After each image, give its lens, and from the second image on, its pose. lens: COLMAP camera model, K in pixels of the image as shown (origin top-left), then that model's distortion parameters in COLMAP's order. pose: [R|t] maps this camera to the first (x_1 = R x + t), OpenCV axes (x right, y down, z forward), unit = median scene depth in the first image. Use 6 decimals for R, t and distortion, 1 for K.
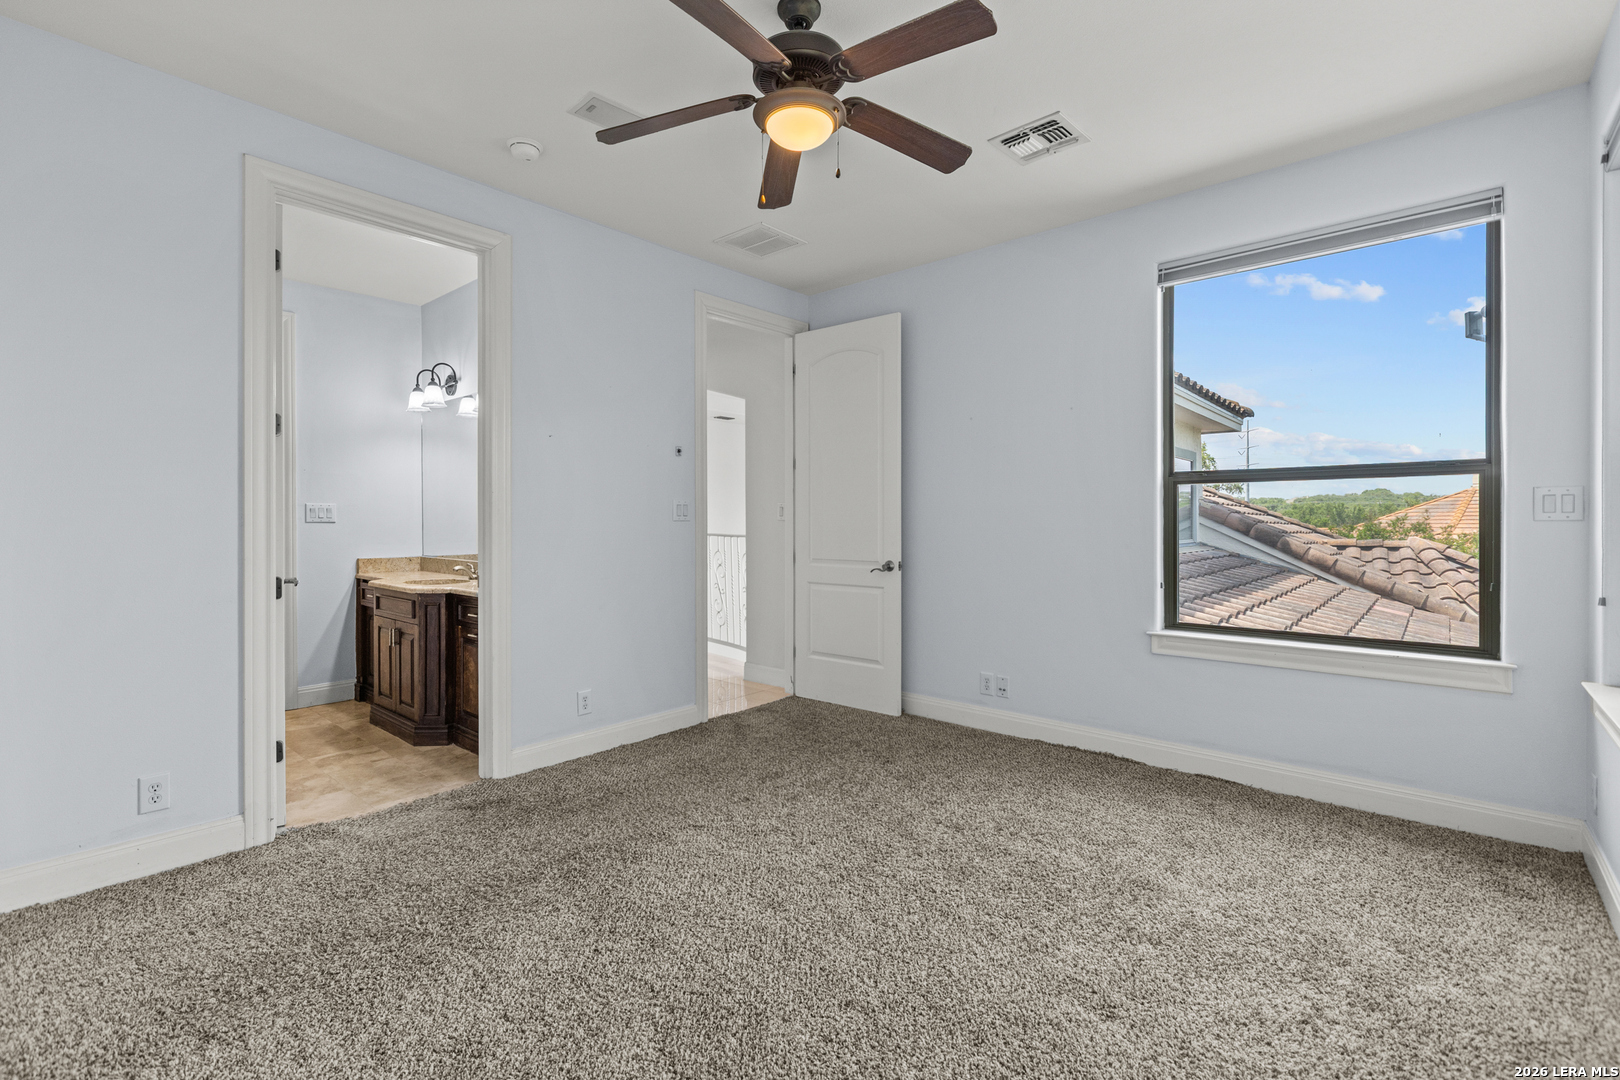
lens RADIAL K [[721.8, 0, 811.1], [0, 721.8, 533.8], [0, 0, 1]] dist [0.003896, -0.002097]
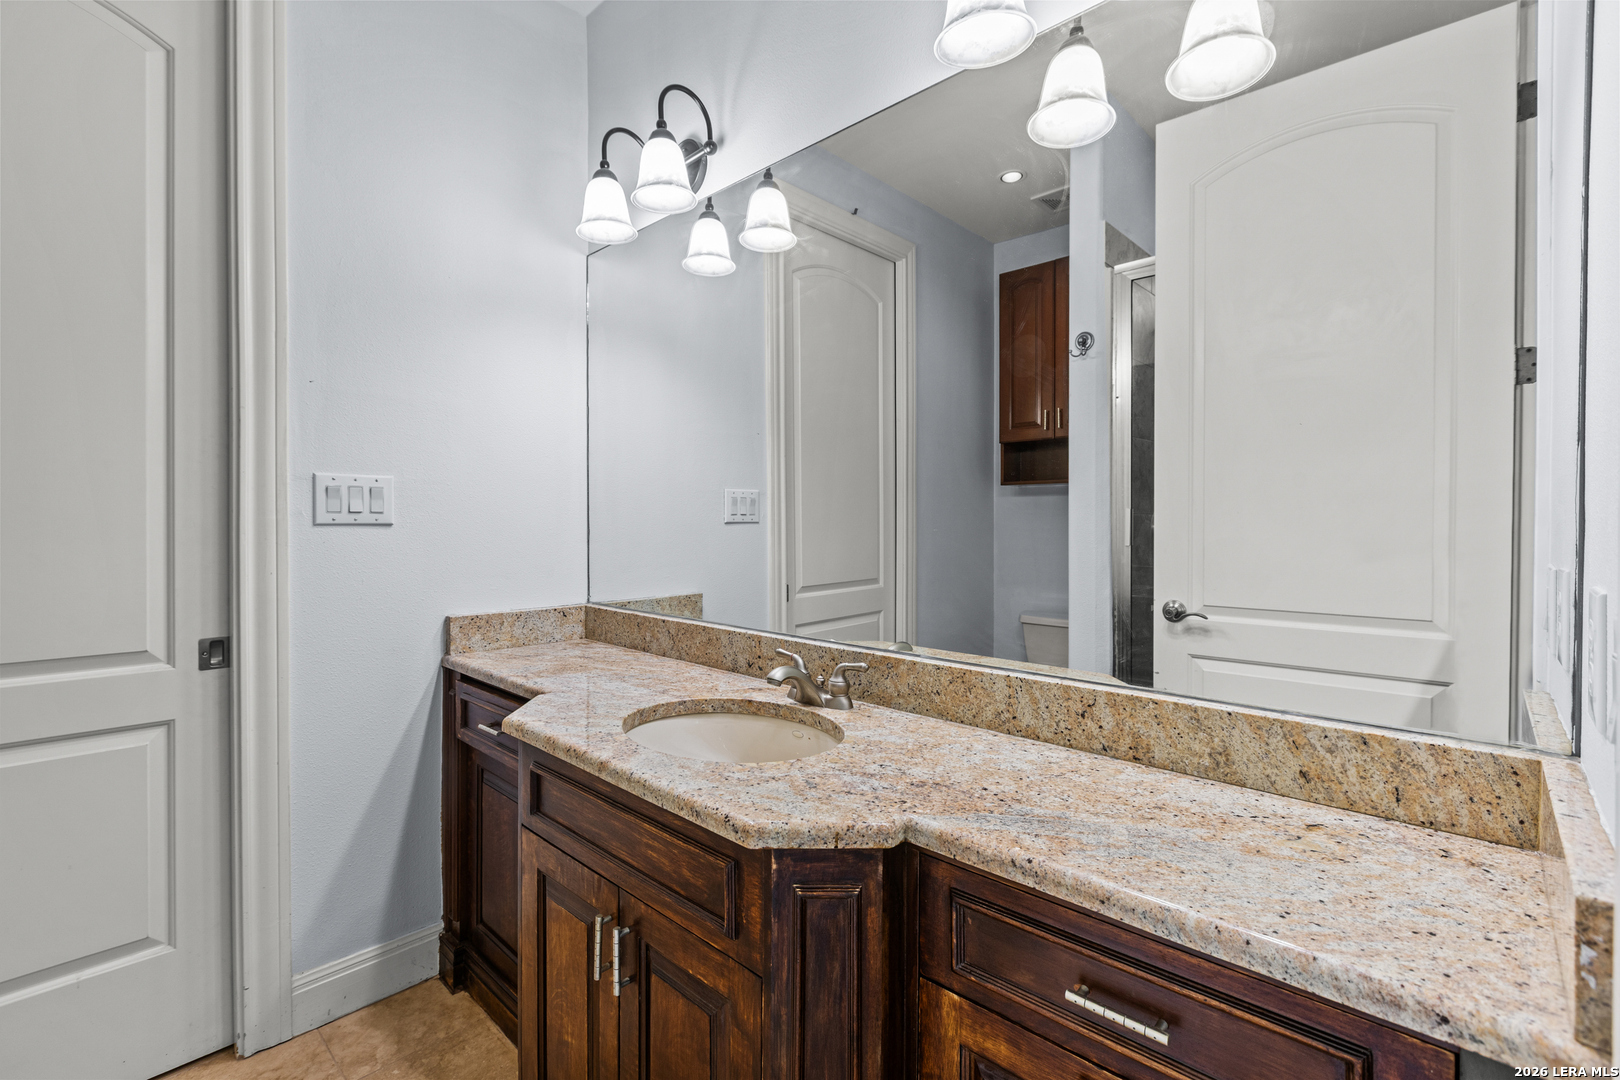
lens RADIAL K [[721.8, 0, 809.6], [0, 721.8, 536.5], [0, 0, 1]] dist [0.003896, -0.002097]
pose [[0.999118, 0.004306, -0.041770, -0.422326], [-0.004039, 0.999971, 0.006475, -0.012990], [0.041796, -0.006301, 0.999106, 0.628412]]
